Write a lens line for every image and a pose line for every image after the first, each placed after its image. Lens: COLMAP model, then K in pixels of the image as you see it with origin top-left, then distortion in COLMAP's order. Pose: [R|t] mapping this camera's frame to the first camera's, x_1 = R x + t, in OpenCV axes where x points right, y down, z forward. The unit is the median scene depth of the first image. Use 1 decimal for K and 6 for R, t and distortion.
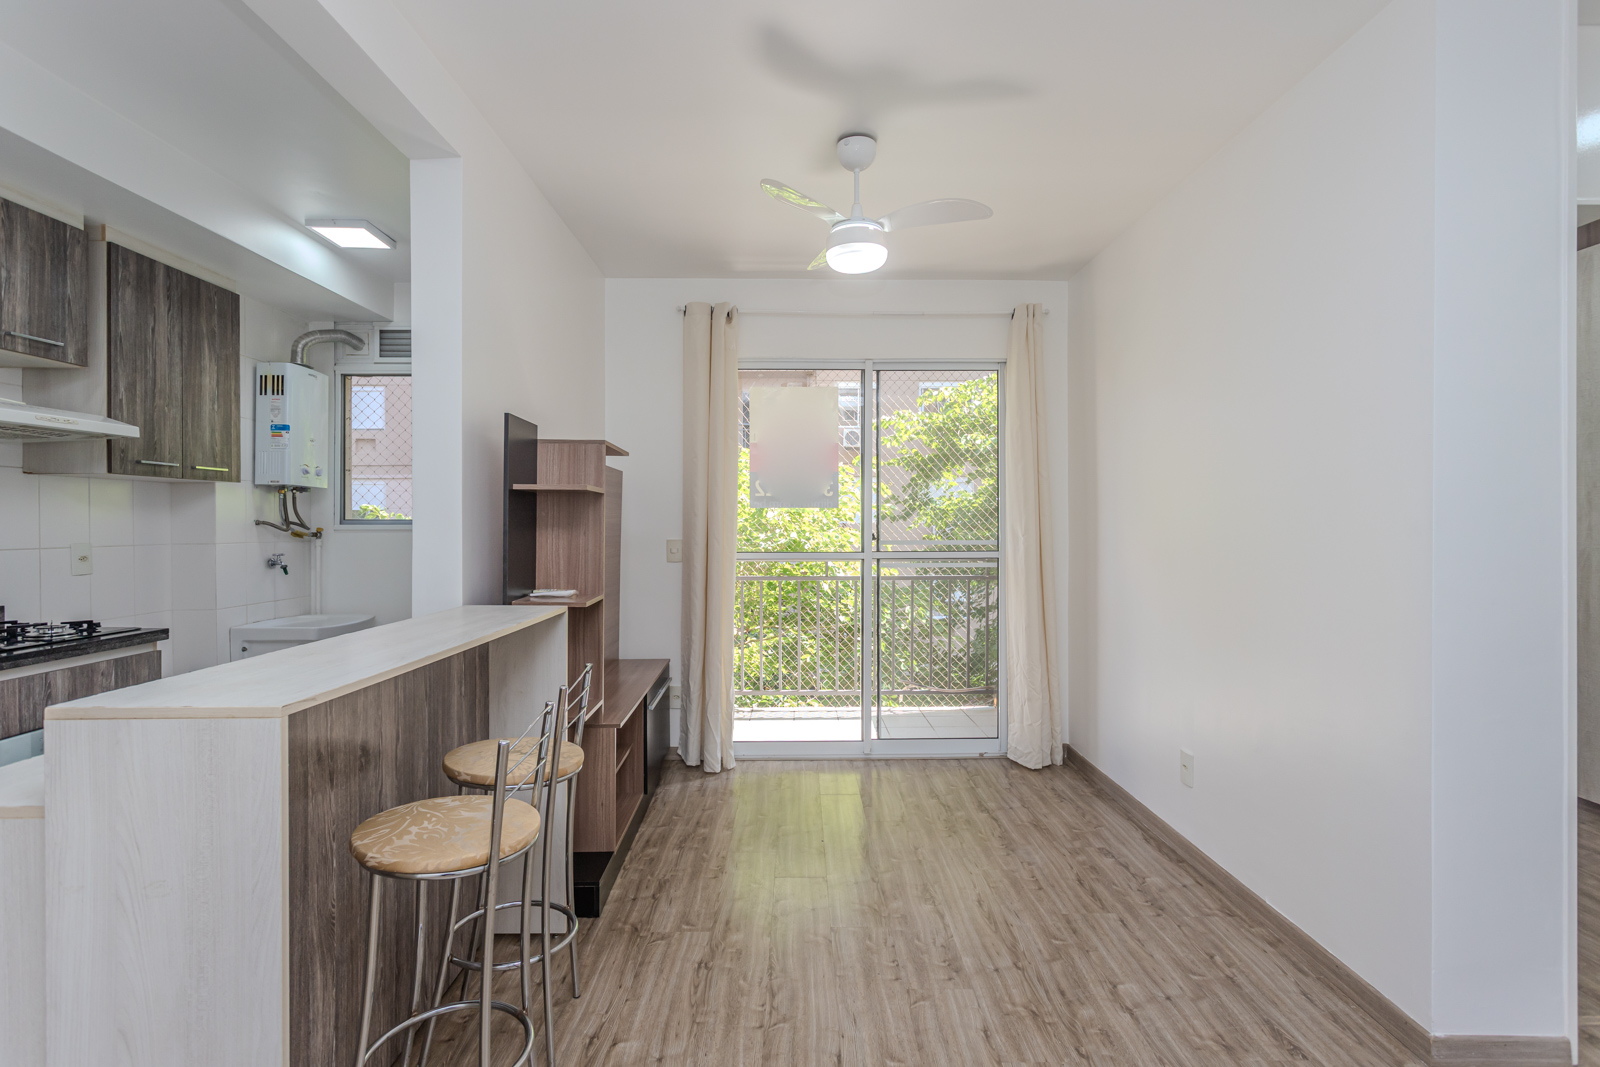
lens RADIAL K [[761.6, 0, 803.1], [0, 761.6, 529.1], [0, 0, 1]] dist [0.001032, 0.001019]
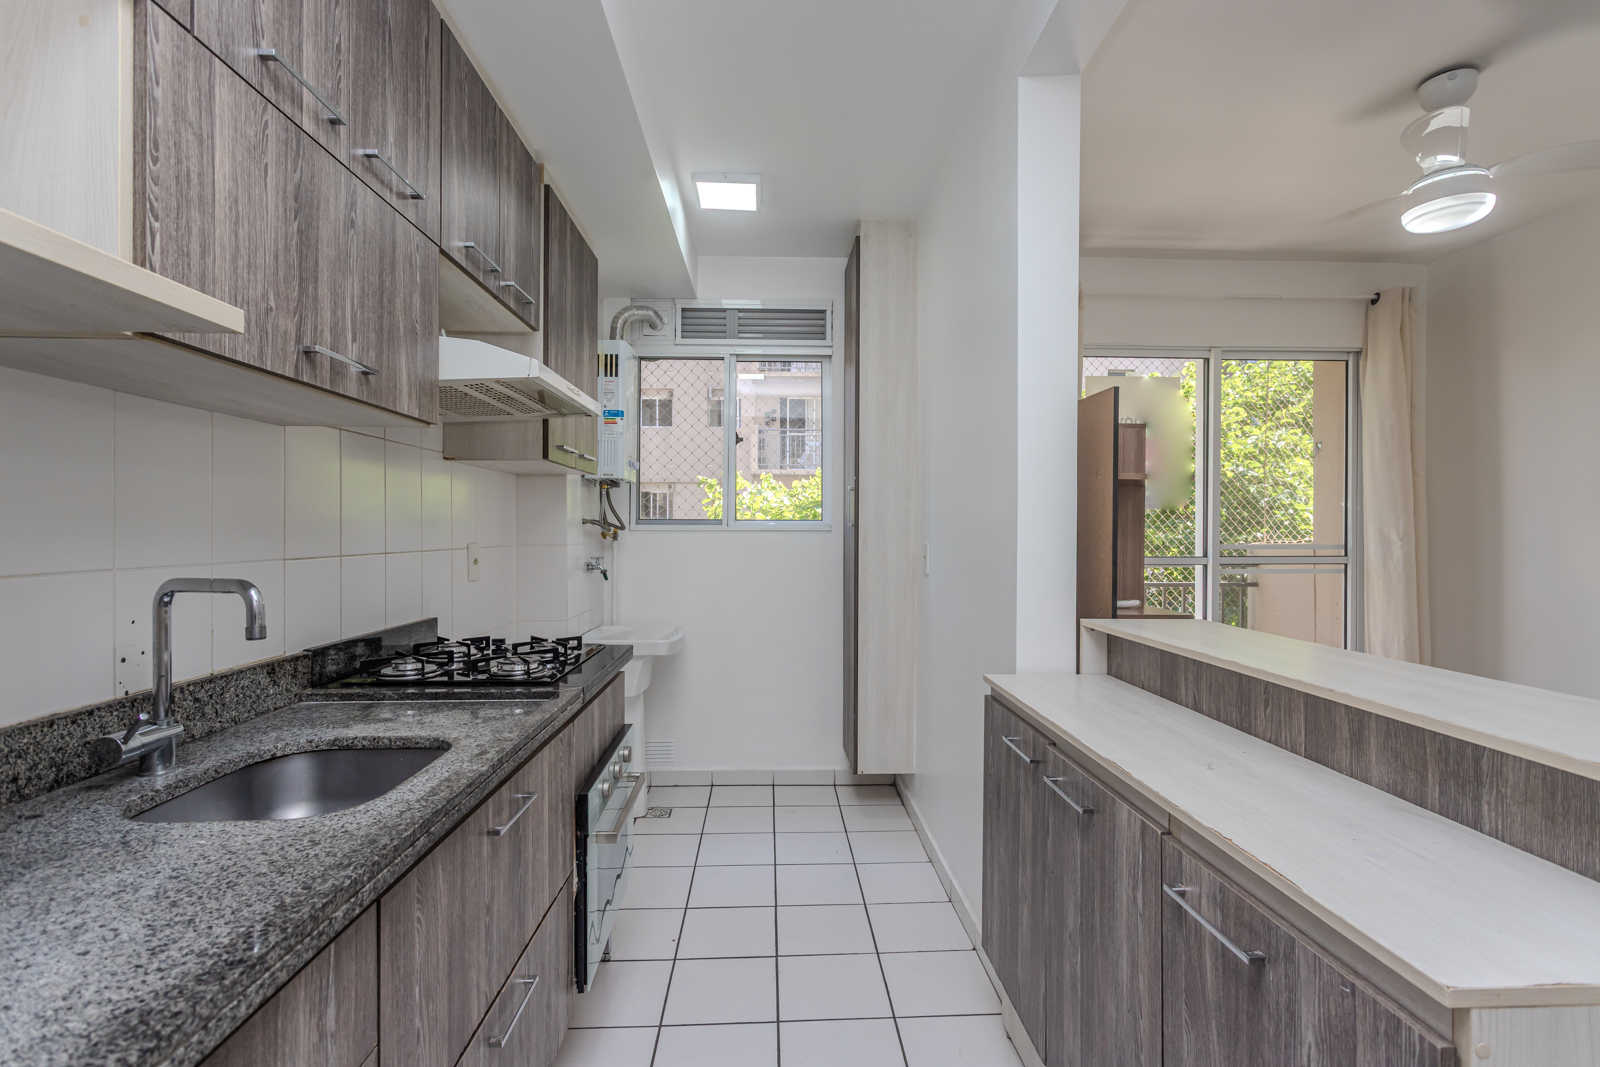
lens RADIAL K [[761.6, 0, 803.1], [0, 761.6, 529.1], [0, 0, 1]] dist [0.001032, 0.001019]
pose [[0.999293, 0.003569, 0.037419, -0.672443], [-0.003303, 0.999969, -0.007177, 0.007589], [-0.037444, 0.007049, 0.999274, 0.155088]]
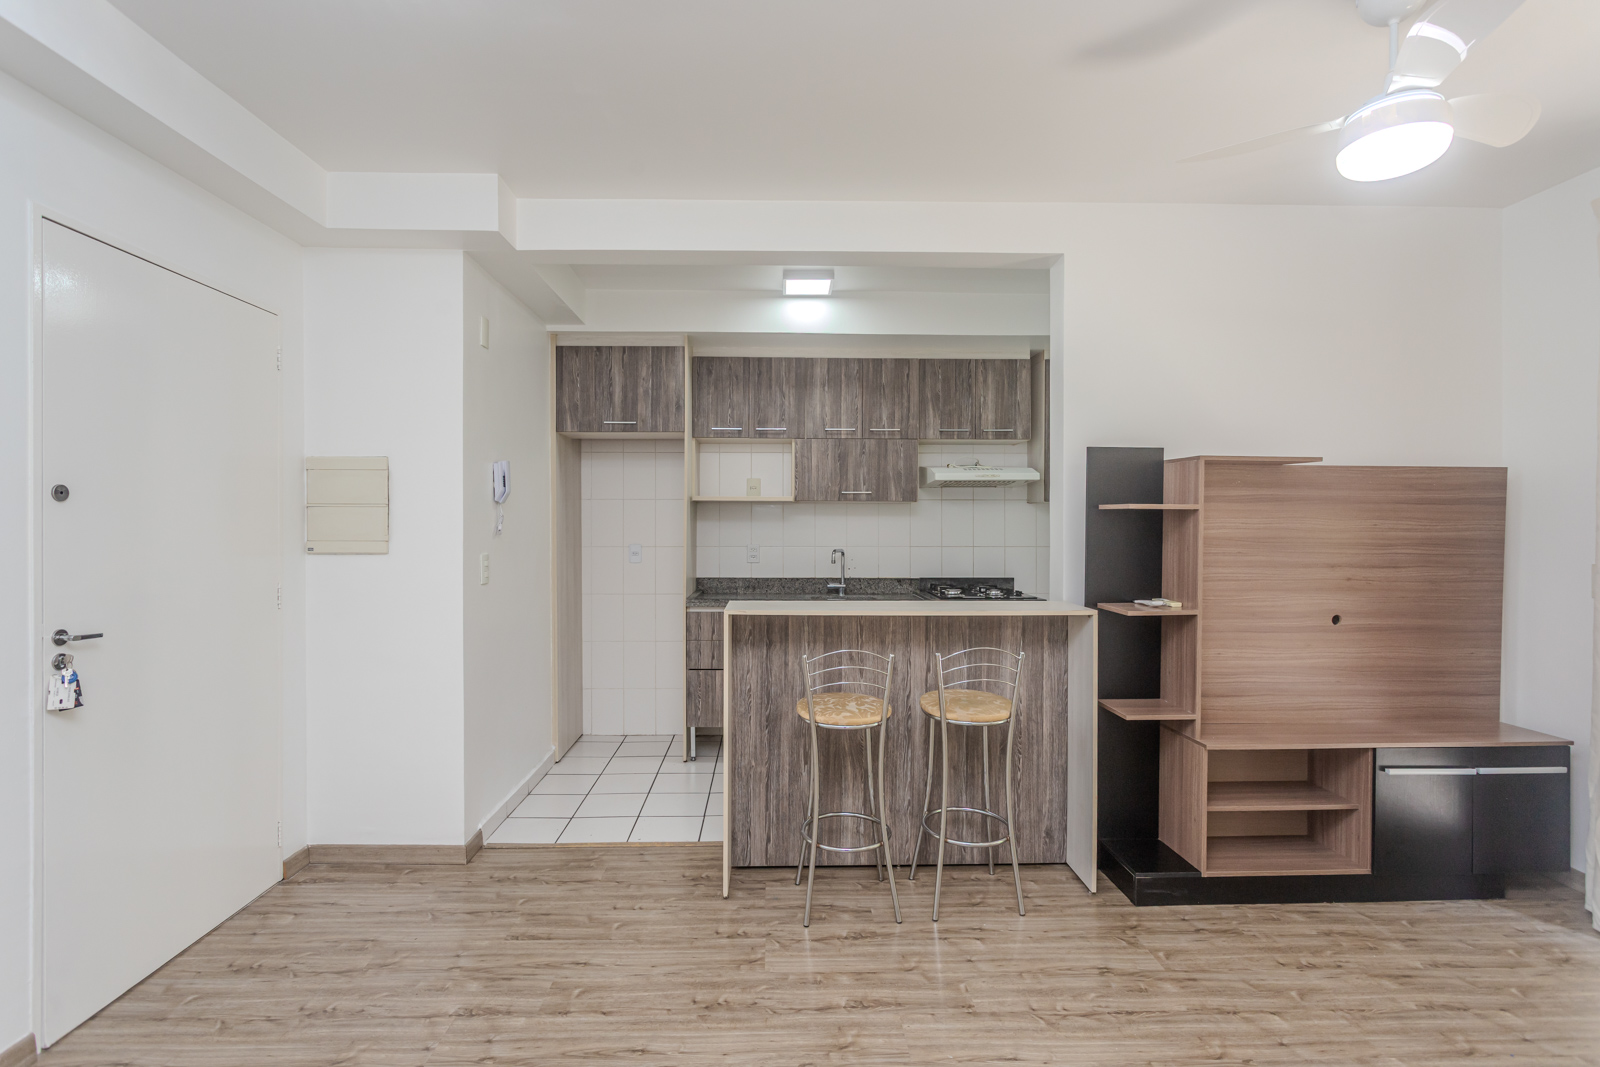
lens RADIAL K [[761.6, 0, 803.1], [0, 761.6, 529.1], [0, 0, 1]] dist [0.001032, 0.001019]
pose [[0.023791, 0.008174, -0.999684, 0.704747], [-0.008495, 0.999932, 0.007974, -0.023512], [0.999681, 0.008302, 0.023859, 0.447708]]
